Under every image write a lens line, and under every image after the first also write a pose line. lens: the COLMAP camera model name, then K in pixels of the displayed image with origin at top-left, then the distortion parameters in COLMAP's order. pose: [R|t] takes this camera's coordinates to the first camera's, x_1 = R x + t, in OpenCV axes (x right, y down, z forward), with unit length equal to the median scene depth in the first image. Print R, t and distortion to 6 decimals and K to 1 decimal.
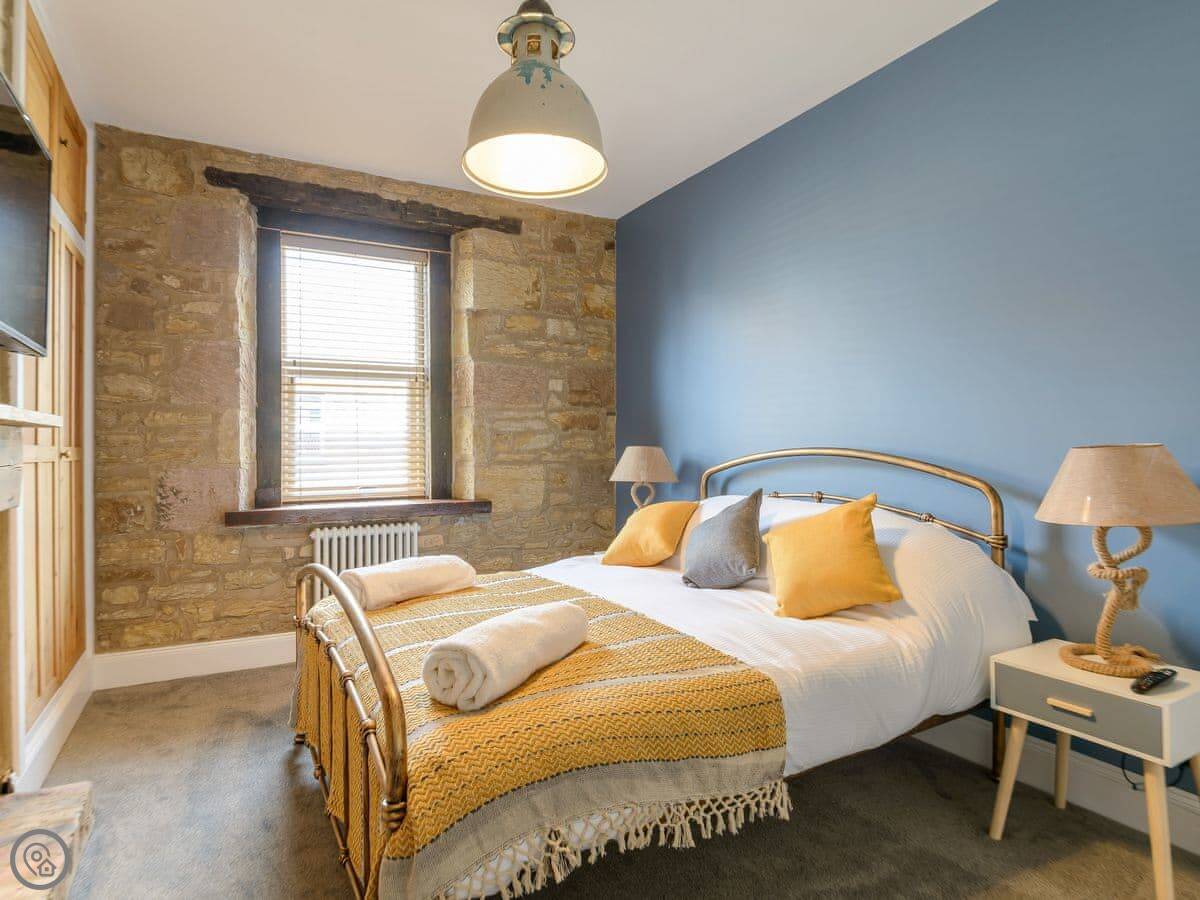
lens RADIAL K [[667.0, 0, 552.0], [0, 667.0, 443.1], [0, 0, 1]] dist [0.006018, -0.012889]
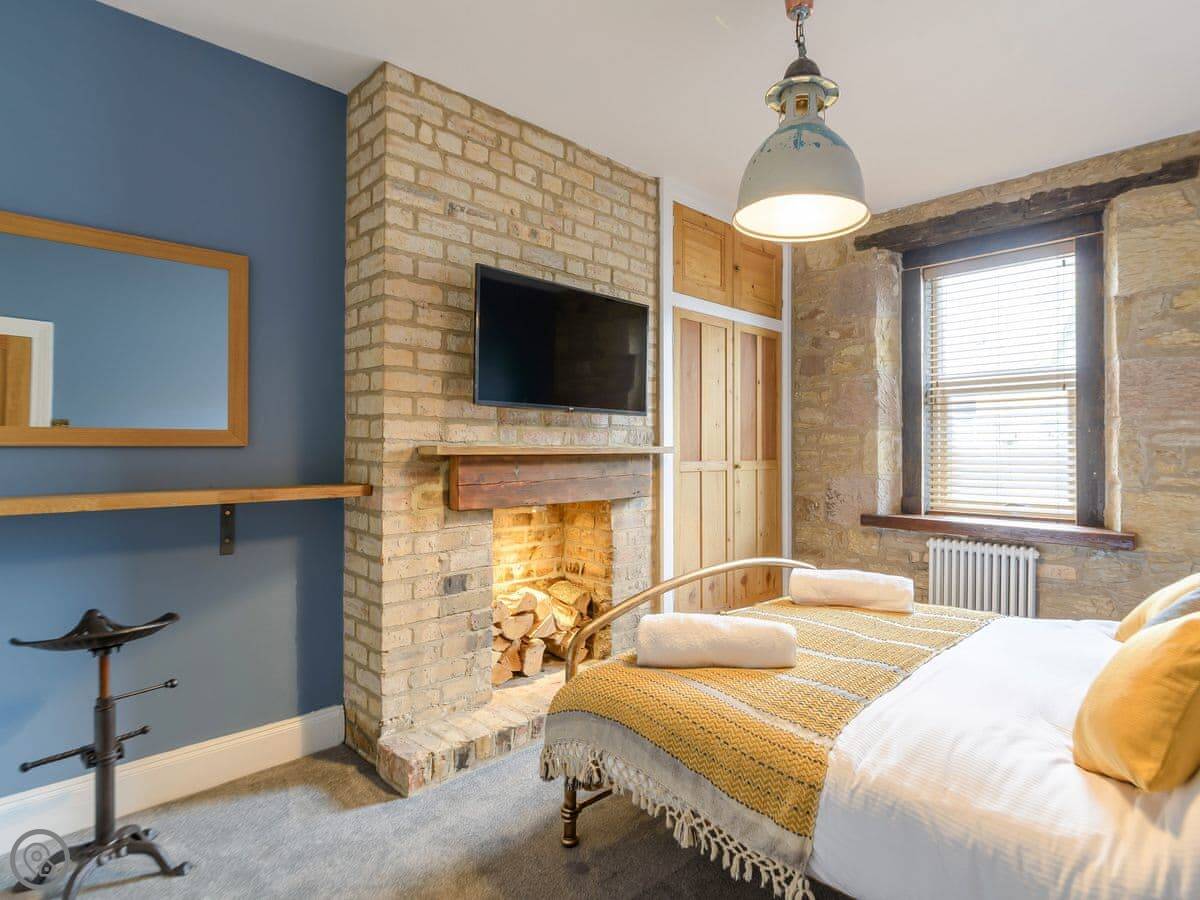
lens RADIAL K [[633.5, 0, 653.1], [0, 633.5, 449.3], [0, 0, 1]] dist [0.013907, -0.019323]
pose [[0.318934, 0.008042, -0.947743, 0.454470], [0.006824, 0.999919, 0.010781, -0.028943], [0.947753, -0.009906, 0.318853, 0.233628]]
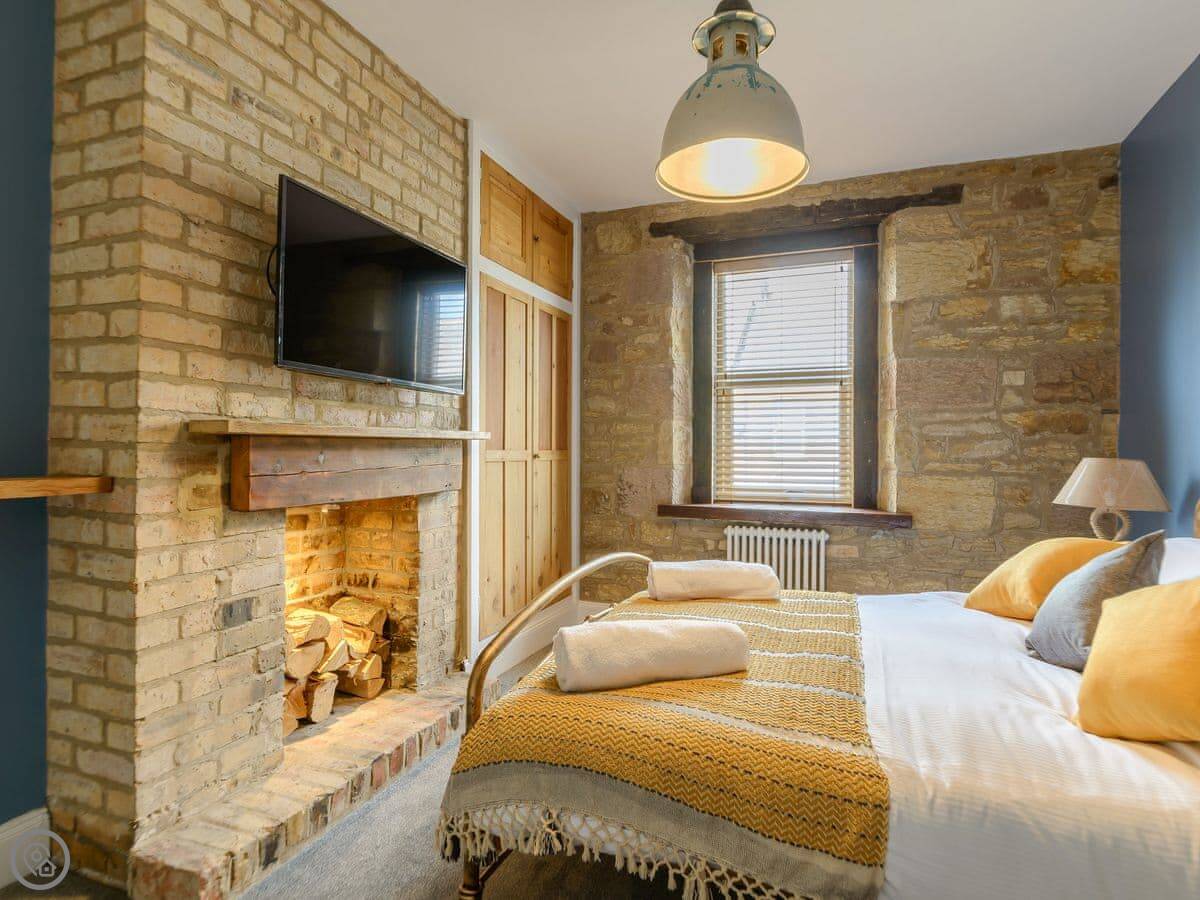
lens RADIAL K [[646.2, 0, 585.8], [0, 646.2, 449.0], [0, 0, 1]] dist [0.002679, -0.010211]
pose [[0.650555, 0.012156, -0.759362, 0.289366], [-0.002910, 0.999904, 0.013514, -0.012397], [0.759454, -0.006582, 0.650528, 0.119053]]
